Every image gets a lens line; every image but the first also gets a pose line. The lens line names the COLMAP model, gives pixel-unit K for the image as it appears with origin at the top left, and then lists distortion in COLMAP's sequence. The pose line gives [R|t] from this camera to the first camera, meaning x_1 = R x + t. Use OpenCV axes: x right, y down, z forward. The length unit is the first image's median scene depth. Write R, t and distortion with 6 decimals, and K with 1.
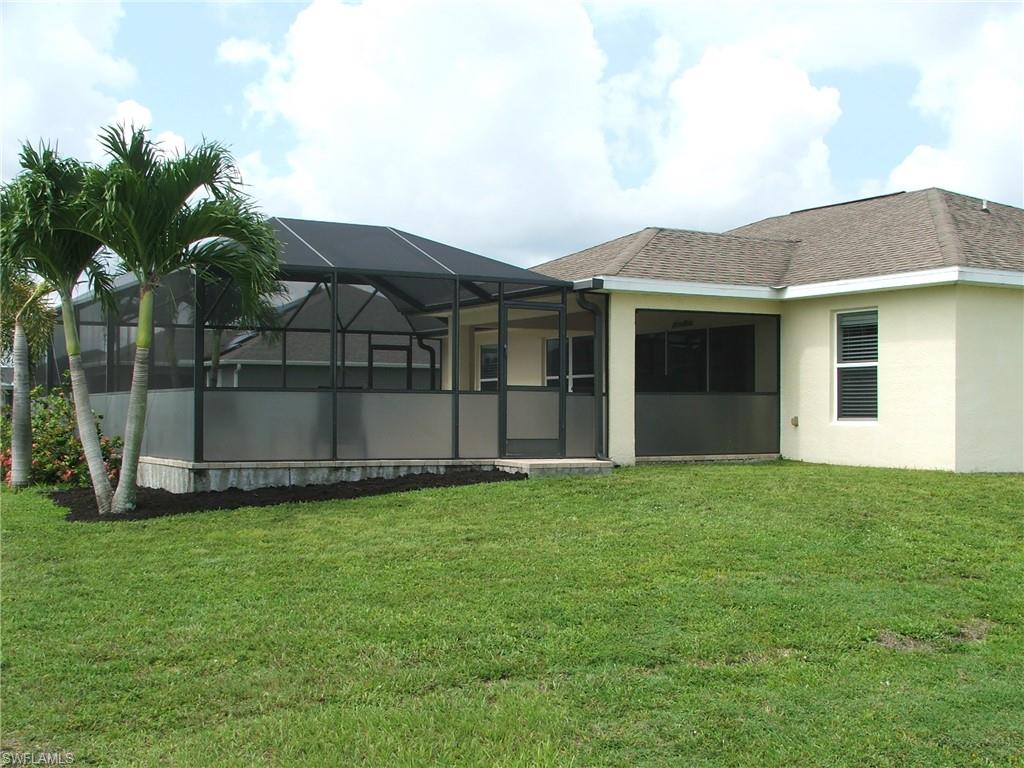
lens RADIAL K [[1365.1, 0, 531.8], [0, 1365.1, 388.8], [0, 0, 1]] dist [-0.135658, 0.313587]
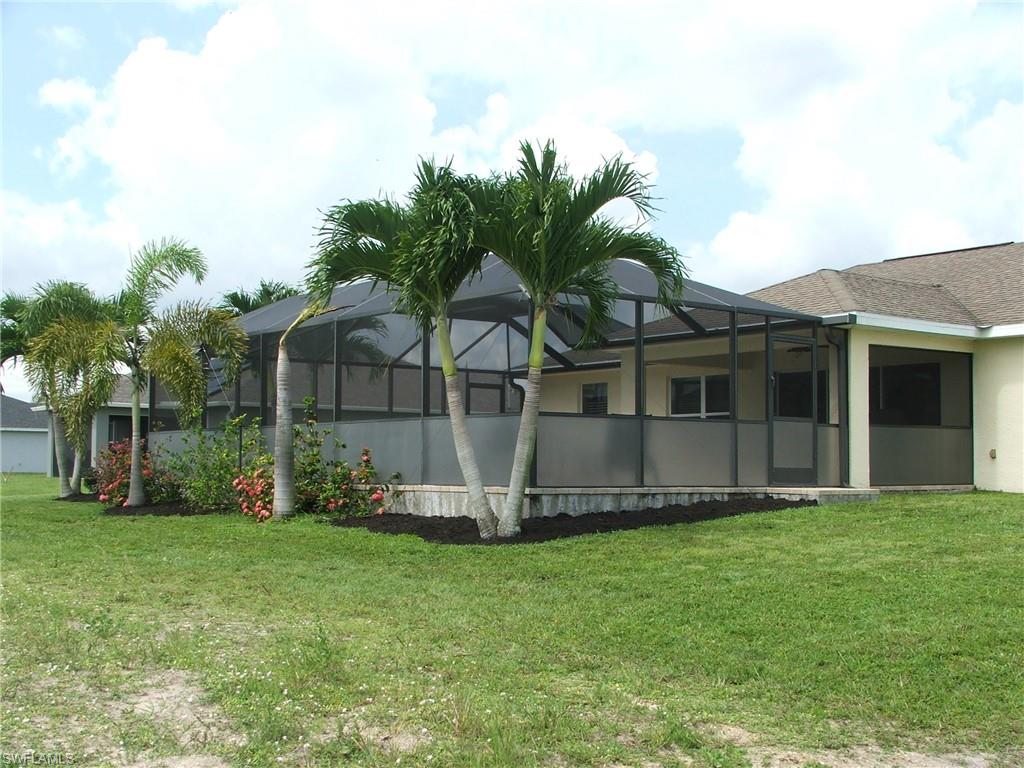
lens RADIAL K [[1365.1, 0, 531.8], [0, 1365.1, 388.8], [0, 0, 1]] dist [-0.135658, 0.313587]
pose [[0.990304, 0.011066, 0.138478, -0.341158], [-0.005470, 0.999155, -0.040726, 0.020095], [-0.138811, 0.039574, 0.989528, 0.011485]]
